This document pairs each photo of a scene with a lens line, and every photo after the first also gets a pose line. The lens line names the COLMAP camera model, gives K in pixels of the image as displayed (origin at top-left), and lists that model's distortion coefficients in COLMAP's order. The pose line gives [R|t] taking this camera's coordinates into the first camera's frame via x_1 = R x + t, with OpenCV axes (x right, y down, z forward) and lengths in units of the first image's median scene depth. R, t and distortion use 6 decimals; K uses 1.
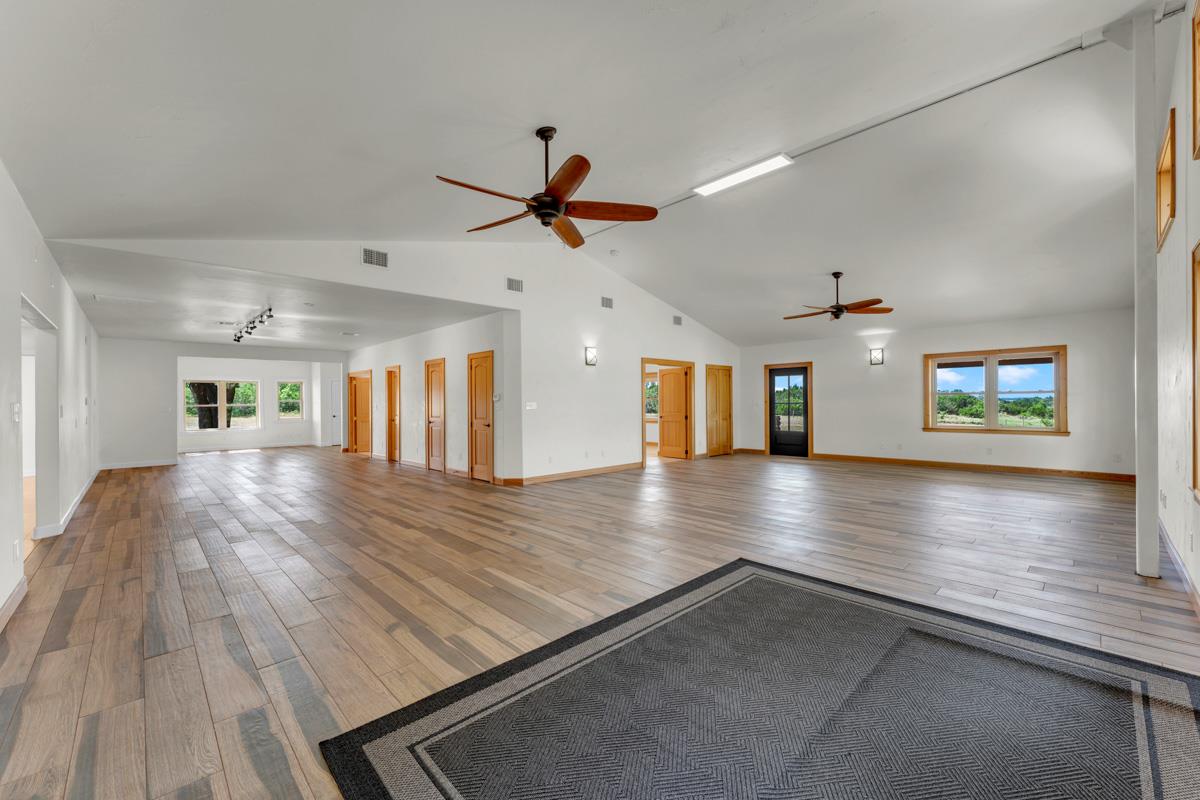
lens RADIAL K [[489.1, 0, 602.6], [0, 489.1, 404.3], [0, 0, 1]] dist [-0.000931, -0.000527]
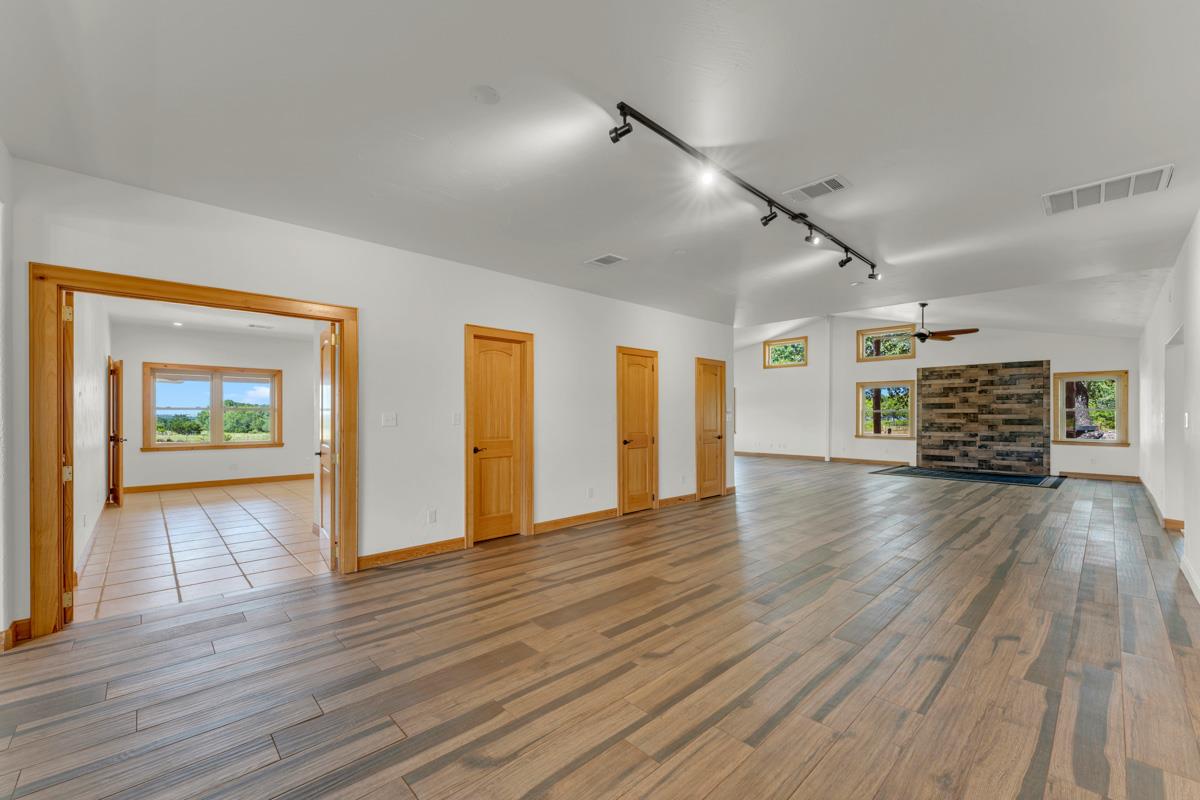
lens RADIAL K [[489.1, 0, 606.5], [0, 489.1, 416.5], [0, 0, 1]] dist [-0.000931, -0.000527]
pose [[-0.006021, 0.006501, 0.999961, -1.027953], [0.002567, 0.999976, -0.006486, 0.006463], [-0.999979, 0.002527, -0.006037, 1.046410]]
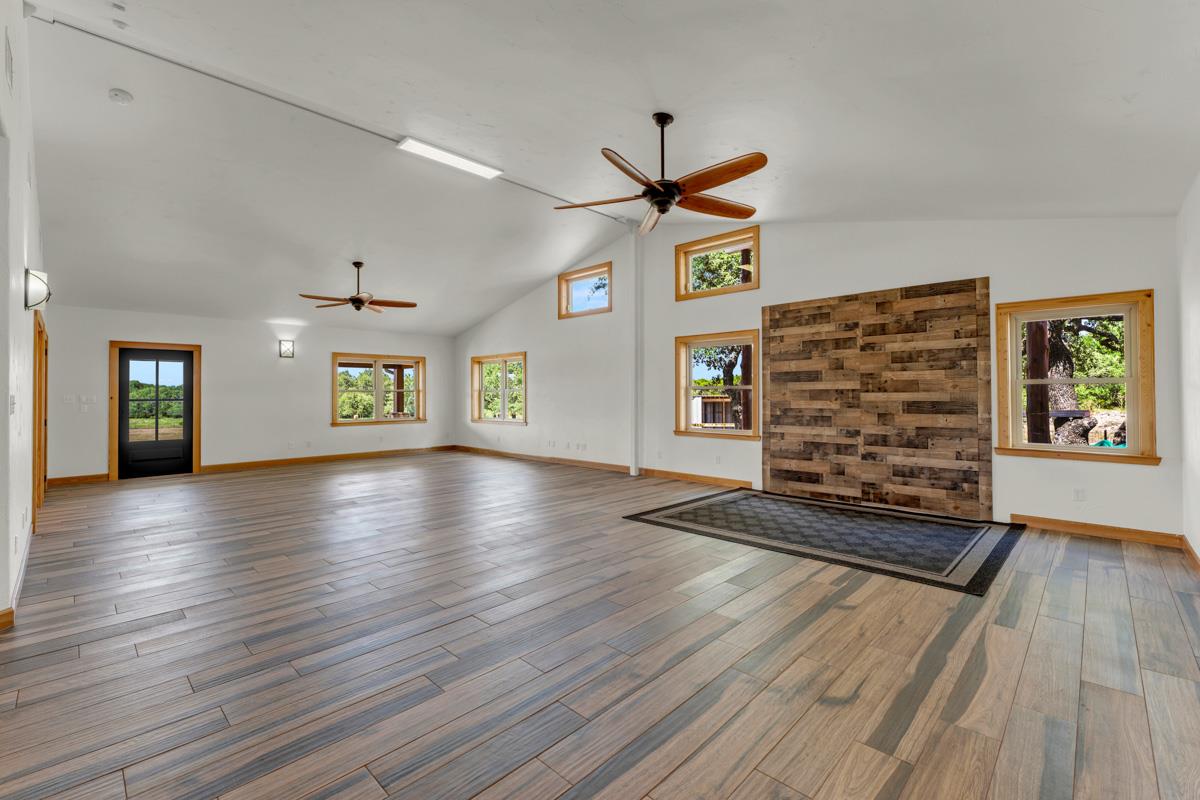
lens RADIAL K [[528.4, 0, 595.8], [0, 528.4, 389.2], [0, 0, 1]] dist [-0.003433, -0.001167]
pose [[-0.049712, 0.021329, 0.998536, -0.482328], [0.007921, 0.999749, -0.020960, 0.003371], [-0.998732, 0.006868, -0.049868, 0.498155]]
